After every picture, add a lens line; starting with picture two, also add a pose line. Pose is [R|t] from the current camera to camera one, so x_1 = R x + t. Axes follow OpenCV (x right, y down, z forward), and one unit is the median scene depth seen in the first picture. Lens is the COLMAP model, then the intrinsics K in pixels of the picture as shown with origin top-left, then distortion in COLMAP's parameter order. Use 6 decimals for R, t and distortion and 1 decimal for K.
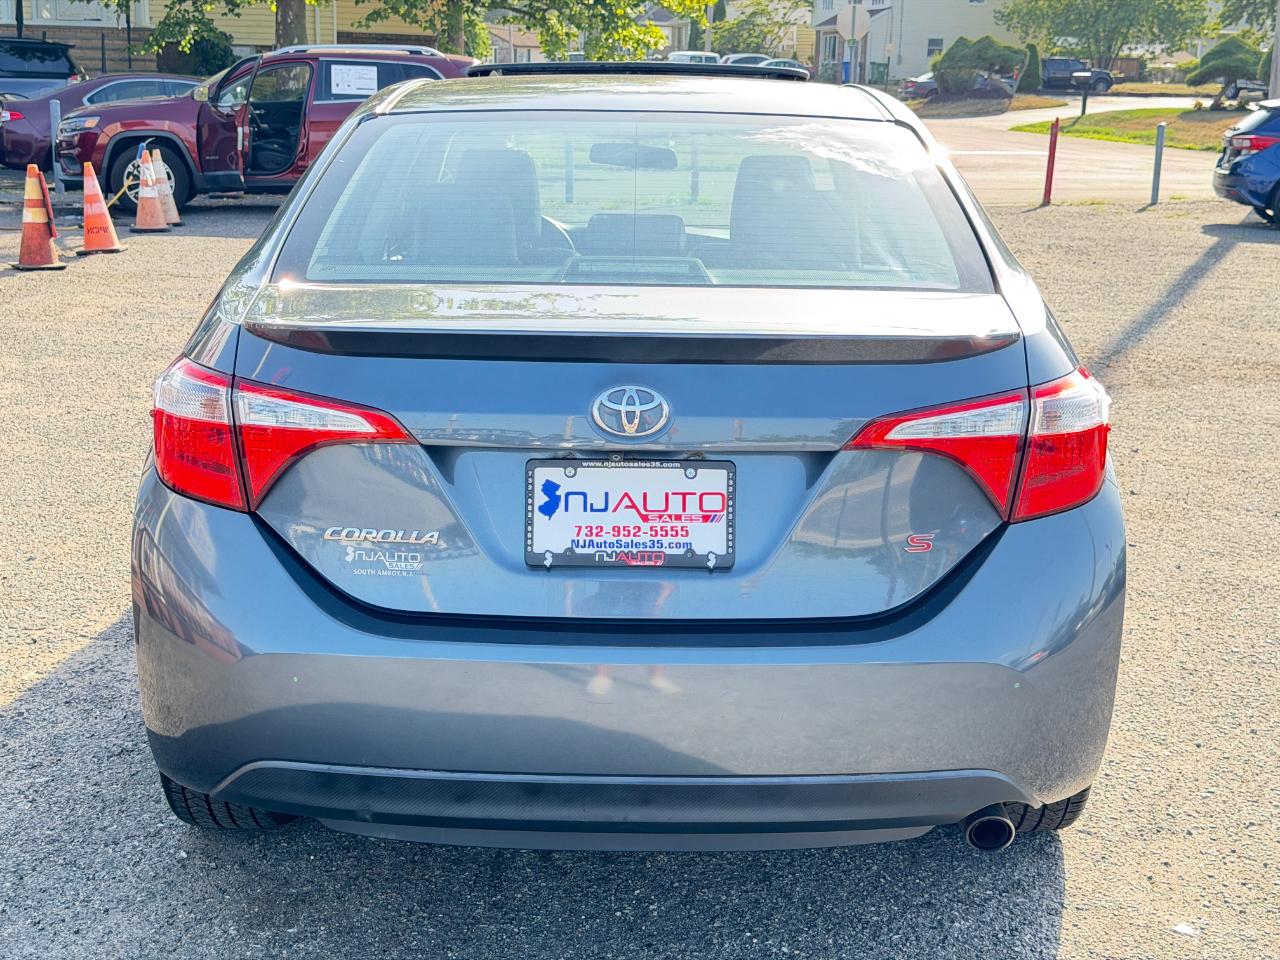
lens RADIAL K [[1924.0, 0, 653.4], [0, 1924.0, 499.5], [0, 0, 1]] dist [0.120700, 0.000000]
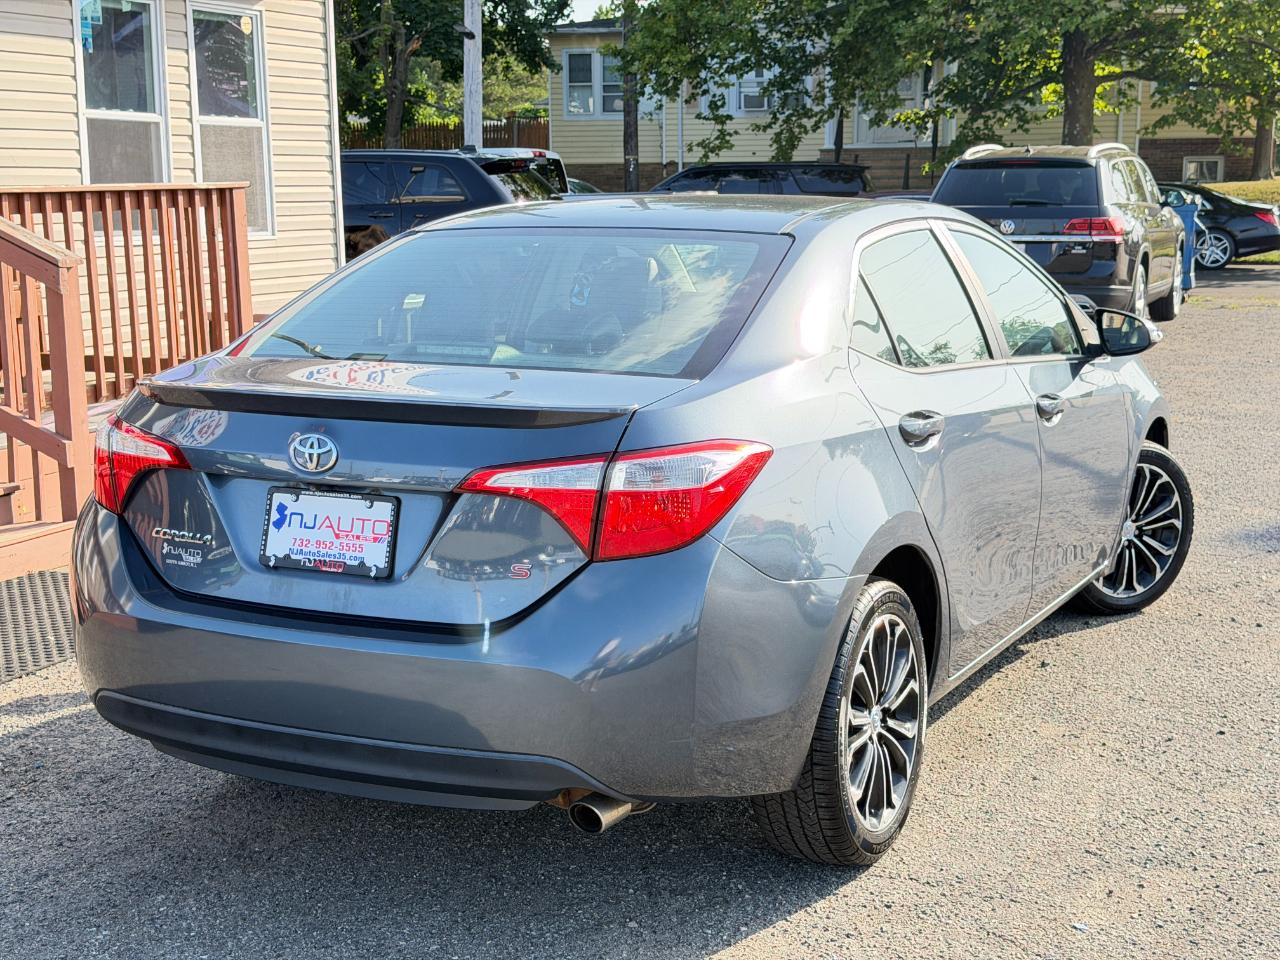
lens RADIAL K [[1924.0, 0, 564.9], [0, 1924.0, 498.1], [0, 0, 1]] dist [0.120700, 0.000000]
pose [[0.868824, 0.055994, -0.491945, 0.772893], [-0.082893, 0.996011, -0.033030, 0.014474], [0.488133, 0.069476, 0.870000, -0.075158]]
